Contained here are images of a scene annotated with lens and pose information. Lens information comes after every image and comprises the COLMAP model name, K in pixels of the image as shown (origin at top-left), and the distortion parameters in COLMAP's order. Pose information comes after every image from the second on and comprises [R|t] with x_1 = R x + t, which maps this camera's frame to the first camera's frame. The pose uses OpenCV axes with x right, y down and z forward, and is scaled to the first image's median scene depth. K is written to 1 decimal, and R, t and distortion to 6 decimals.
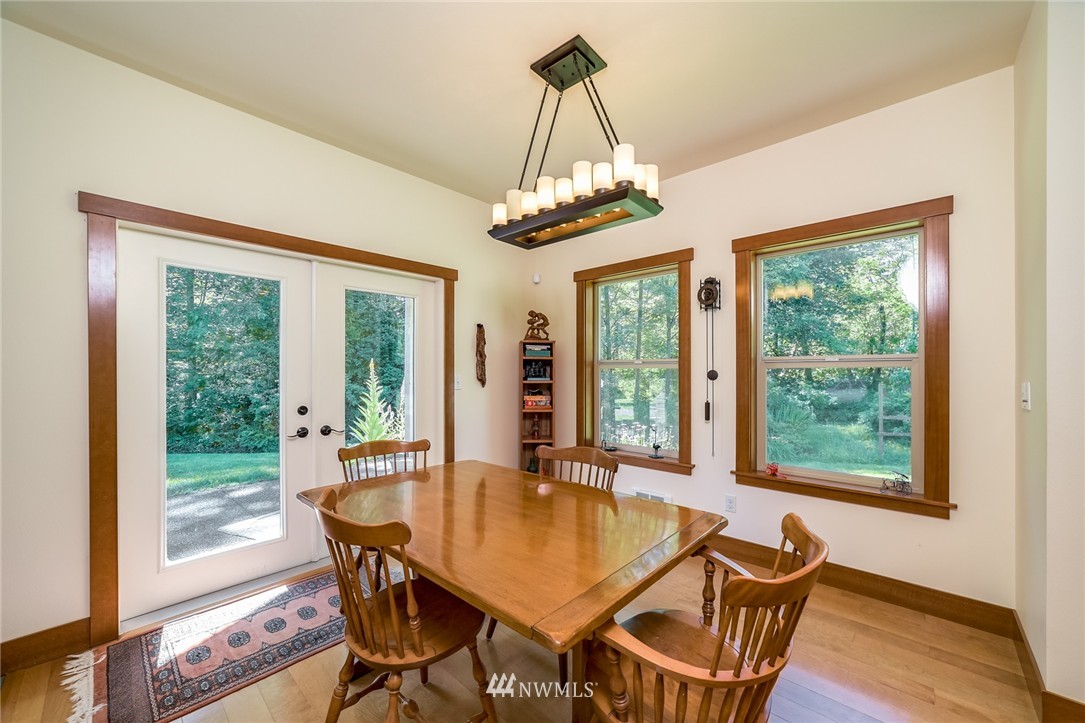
lens RADIAL K [[420.0, 0, 548.6], [0, 420.0, 368.9], [0, 0, 1]] dist [-0.003122, -0.000191]
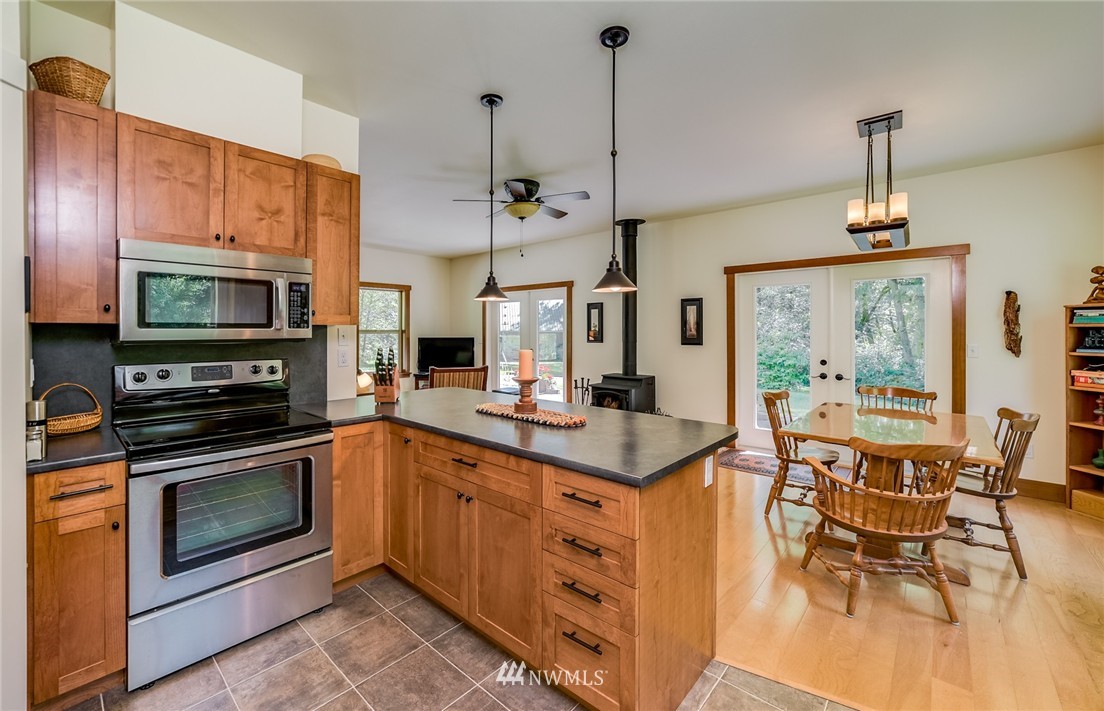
lens RADIAL K [[445.0, 0, 549.5], [0, 445.0, 329.3], [0, 0, 1]] dist [0.002155, 0.000292]
pose [[0.013133, -0.007188, -0.999888, 0.826571], [0.004286, 0.999965, -0.007133, -0.016312], [0.999905, -0.004192, 0.013163, -0.064949]]
